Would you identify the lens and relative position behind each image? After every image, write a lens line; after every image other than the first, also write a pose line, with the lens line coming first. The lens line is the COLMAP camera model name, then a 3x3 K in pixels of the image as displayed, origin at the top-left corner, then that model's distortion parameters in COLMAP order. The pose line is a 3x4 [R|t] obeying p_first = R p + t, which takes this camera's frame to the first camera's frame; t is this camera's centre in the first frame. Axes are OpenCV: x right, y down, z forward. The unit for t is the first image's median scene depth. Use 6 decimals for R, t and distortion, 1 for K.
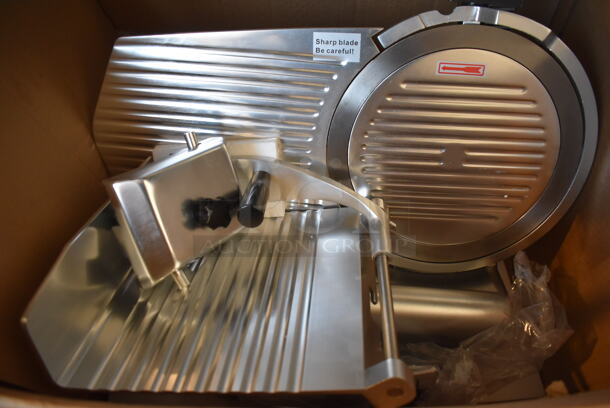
lens RADIAL K [[479.9, 0, 305.0], [0, 479.9, 204.0], [0, 0, 1]] dist [-0.113662, -0.058677]
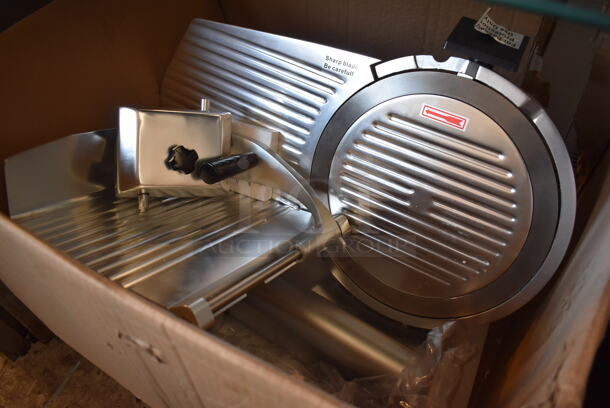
lens RADIAL K [[479.9, 0, 305.0], [0, 479.9, 204.0], [0, 0, 1]] dist [-0.113662, -0.058677]
pose [[0.868717, 0.353526, -0.346915, 0.497867], [-0.392044, 0.918826, -0.045390, 0.052254], [0.302708, 0.175437, 0.936798, -0.025455]]
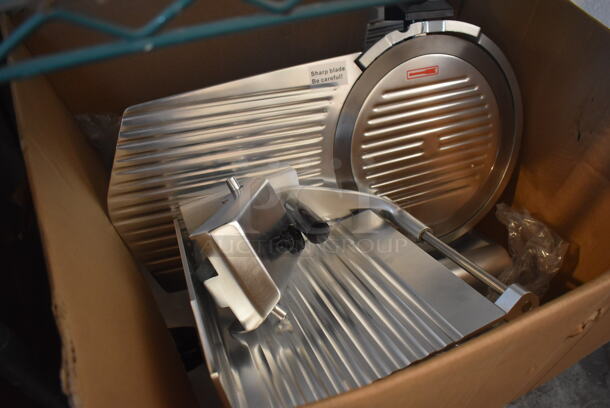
lens RADIAL K [[479.9, 0, 305.0], [0, 479.9, 204.0], [0, 0, 1]] dist [-0.113662, -0.058677]
pose [[0.901187, -0.281478, 0.329592, -0.447671], [0.311364, 0.949426, -0.040519, -0.008118], [-0.301518, 0.139138, 0.943254, -0.021524]]
